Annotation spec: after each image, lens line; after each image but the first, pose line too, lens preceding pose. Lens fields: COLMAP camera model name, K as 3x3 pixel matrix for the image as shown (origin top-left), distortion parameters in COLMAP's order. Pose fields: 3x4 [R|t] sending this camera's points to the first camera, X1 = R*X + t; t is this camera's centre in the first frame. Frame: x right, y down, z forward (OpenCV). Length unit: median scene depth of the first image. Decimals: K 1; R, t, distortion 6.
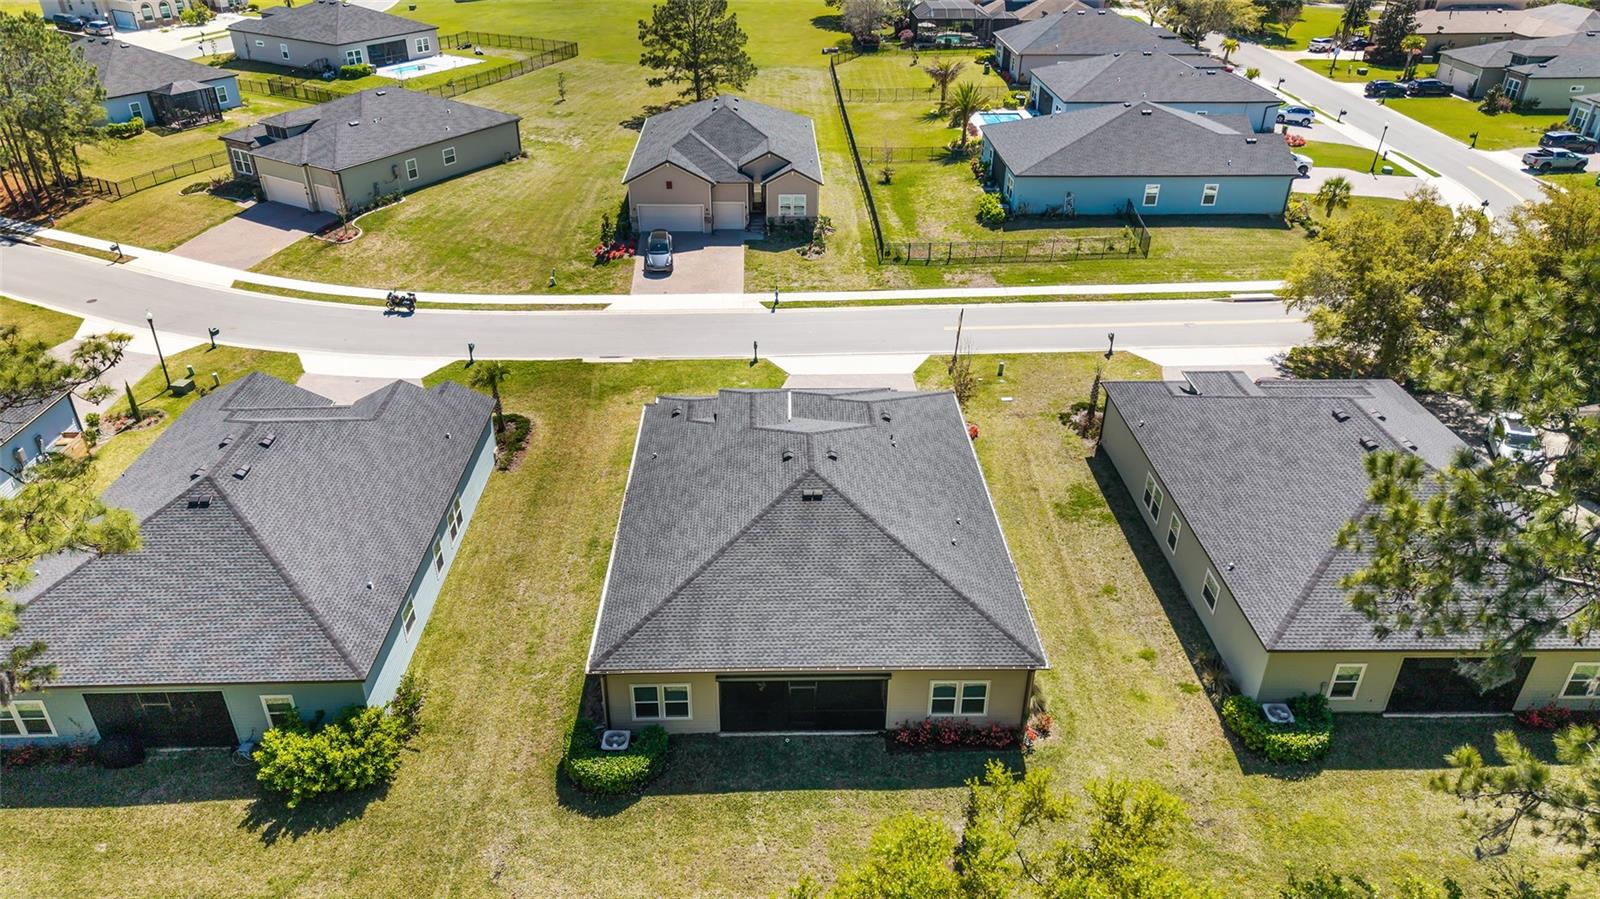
lens RADIAL K [[1069.9, 0, 793.9], [0, 1069.9, 450.2], [0, 0, 1]] dist [0.036390, -0.007238]
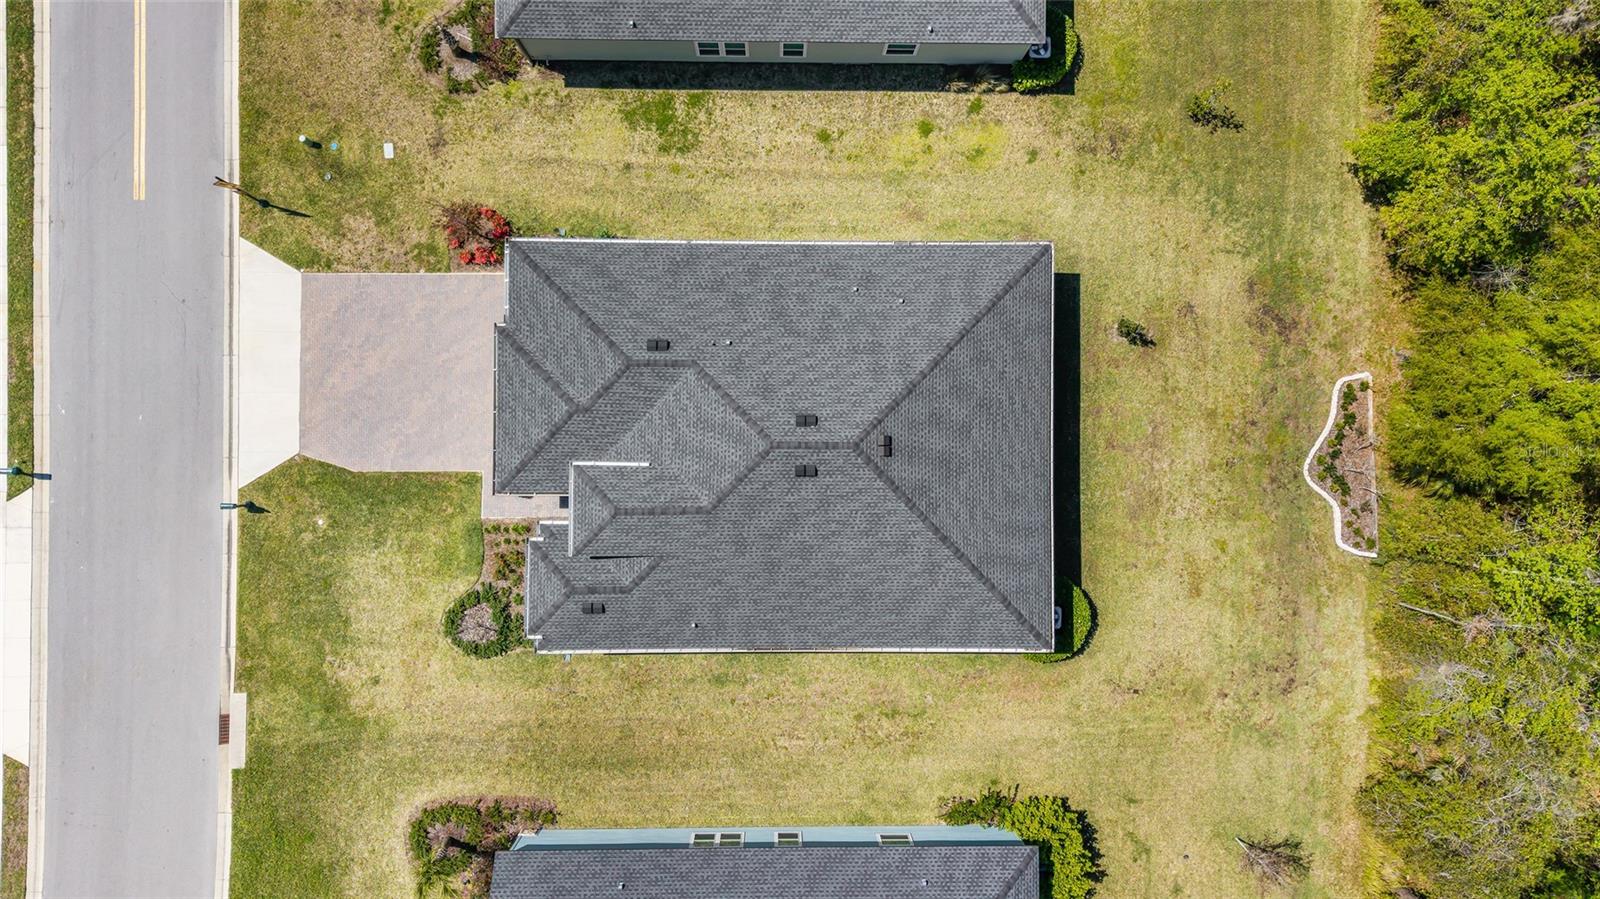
lens RADIAL K [[1069.9, 0, 793.9], [0, 1069.9, 450.2], [0, 0, 1]] dist [0.036390, -0.007238]
pose [[0.025686, -0.999664, -0.003446, 0.016292], [0.475775, 0.009193, 0.879519, -0.895409], [-0.879192, -0.024231, 0.475851, 0.682678]]
